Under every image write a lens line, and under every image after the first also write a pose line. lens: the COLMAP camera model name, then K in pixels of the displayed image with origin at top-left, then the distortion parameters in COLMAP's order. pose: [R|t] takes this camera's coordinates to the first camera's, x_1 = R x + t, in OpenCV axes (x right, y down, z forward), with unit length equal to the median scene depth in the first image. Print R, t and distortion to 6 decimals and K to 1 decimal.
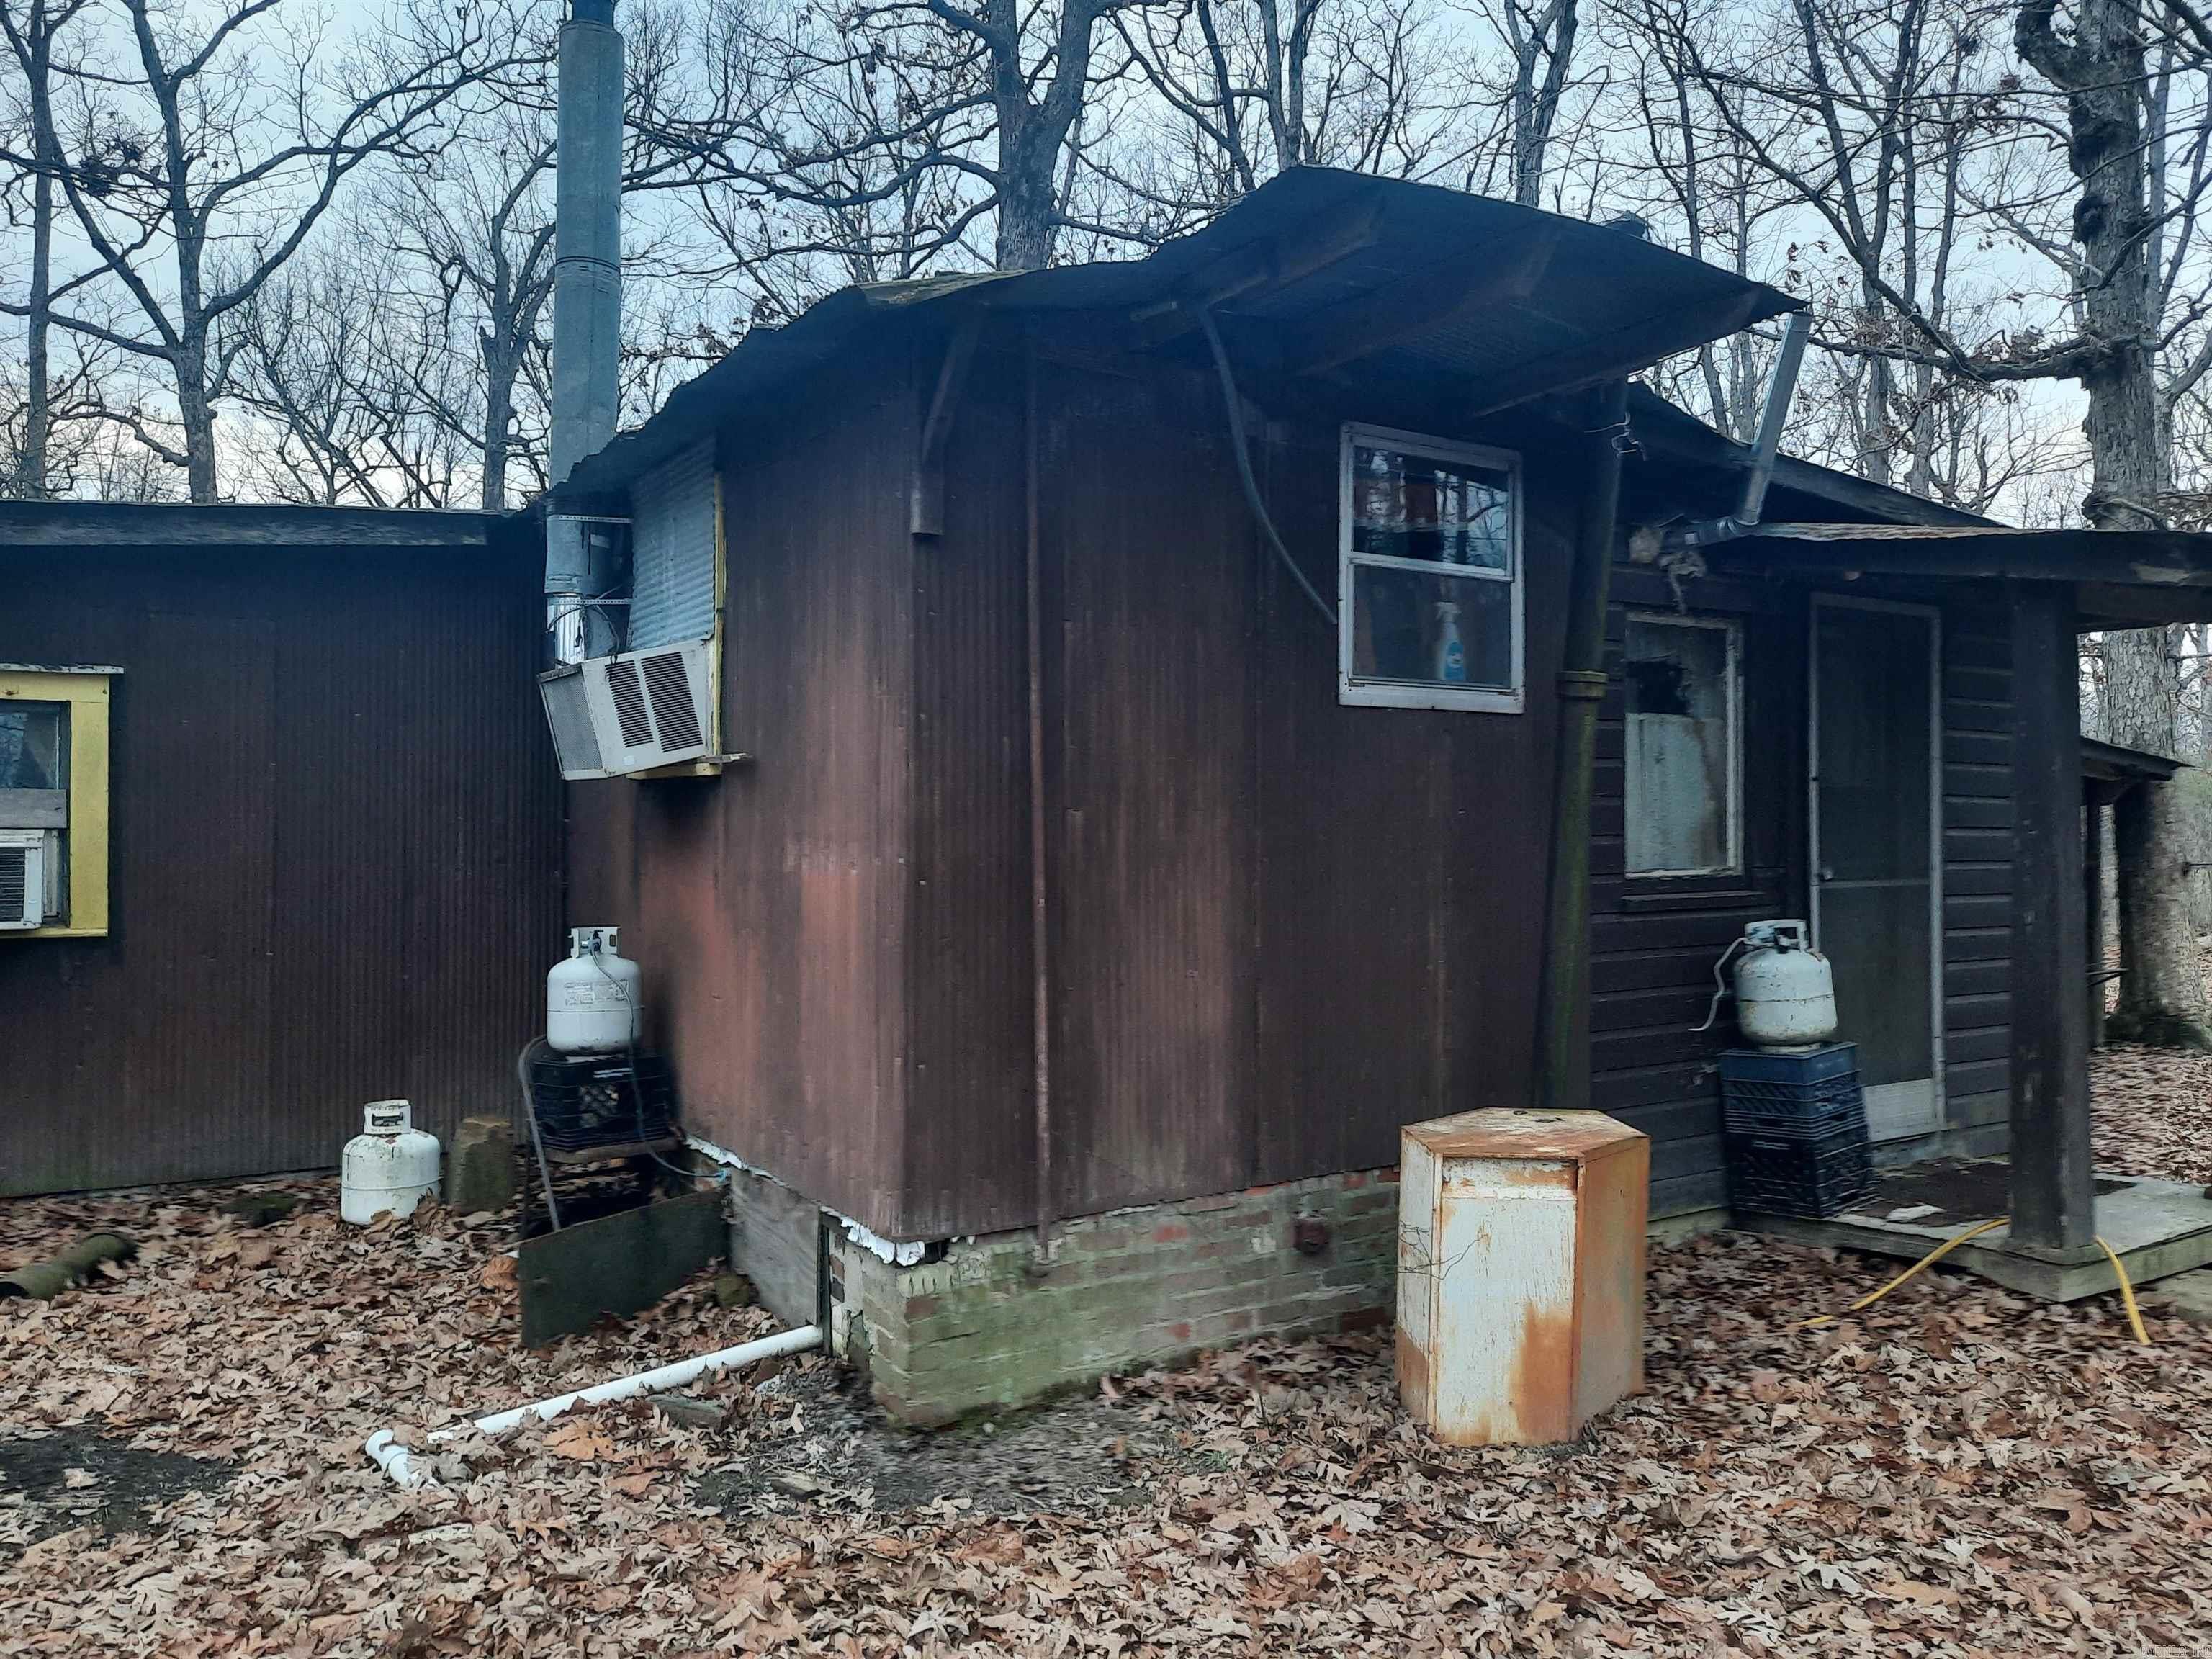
lens RADIAL K [[1597.9, 0, 1115.4], [0, 1597.9, 813.6], [0, 0, 1]] dist [0.068385, -0.068327]
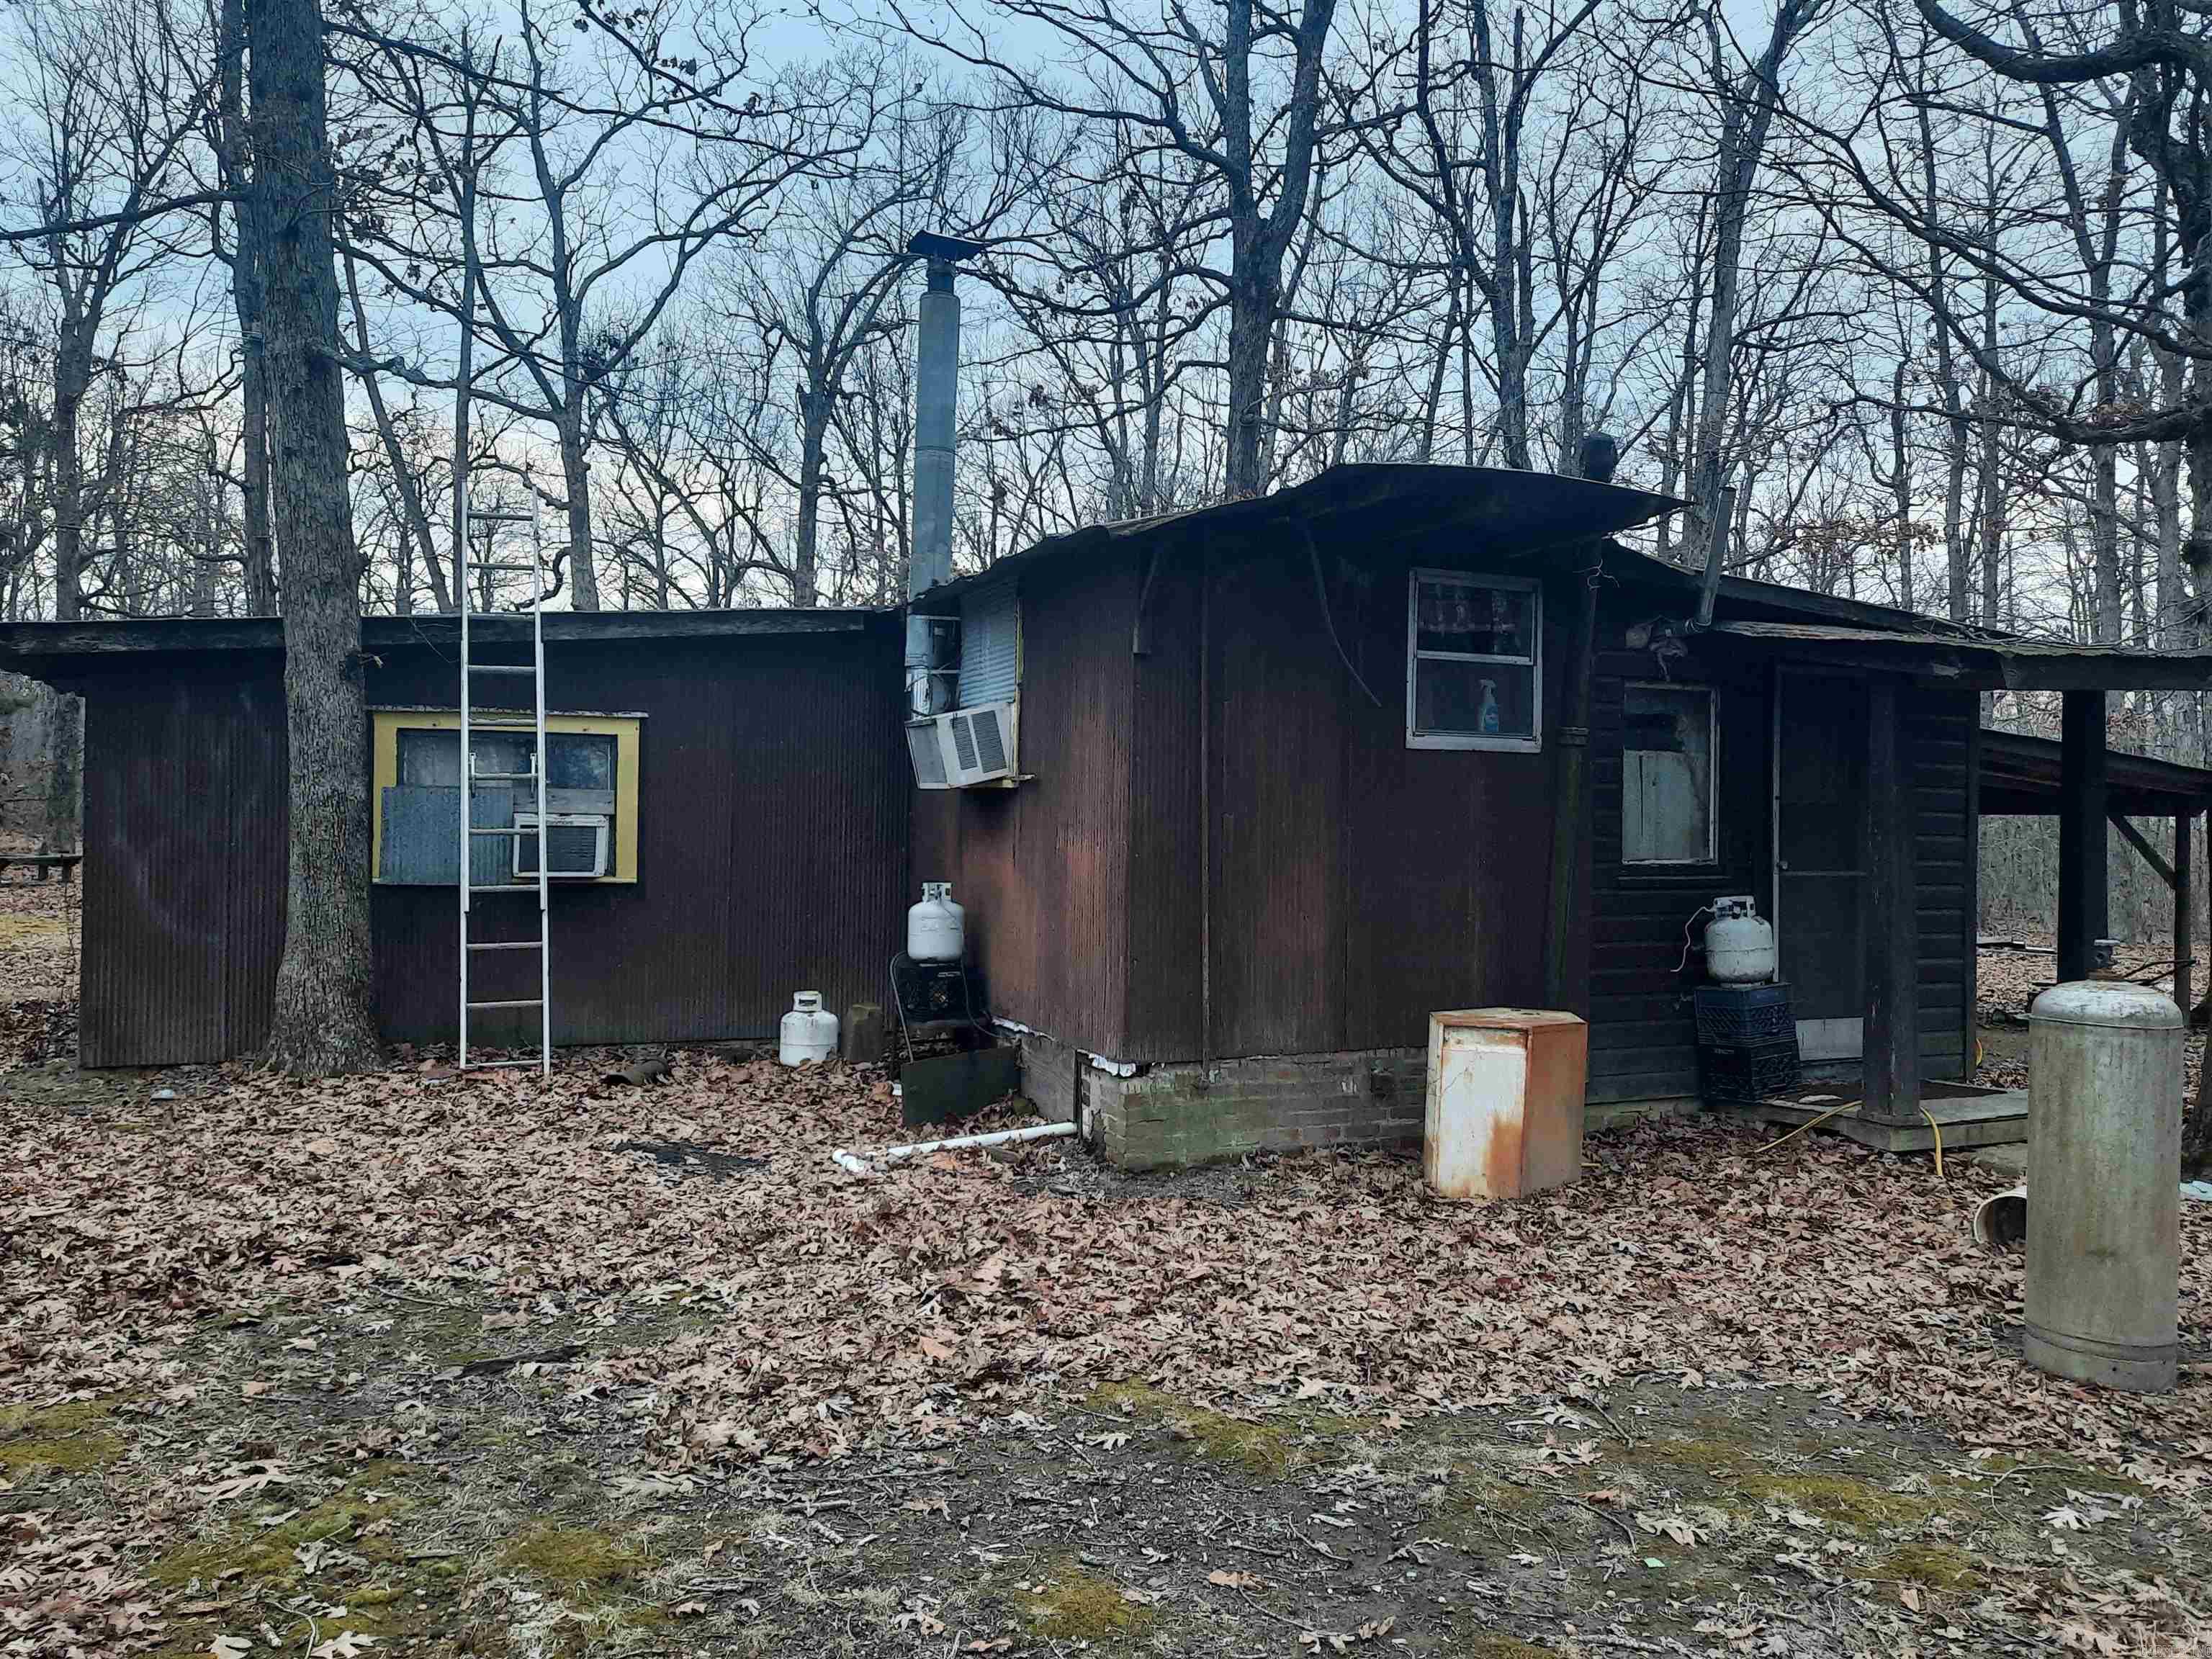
lens RADIAL K [[1632.9, 0, 1106.0], [0, 1632.9, 829.5], [0, 0, 1]] dist [0.009310, -0.000670]
pose [[0.986486, 0.016039, -0.163058, 0.100175], [-0.013593, 0.999778, 0.016106, -0.009377], [0.163280, -0.013672, 0.986485, -0.556318]]
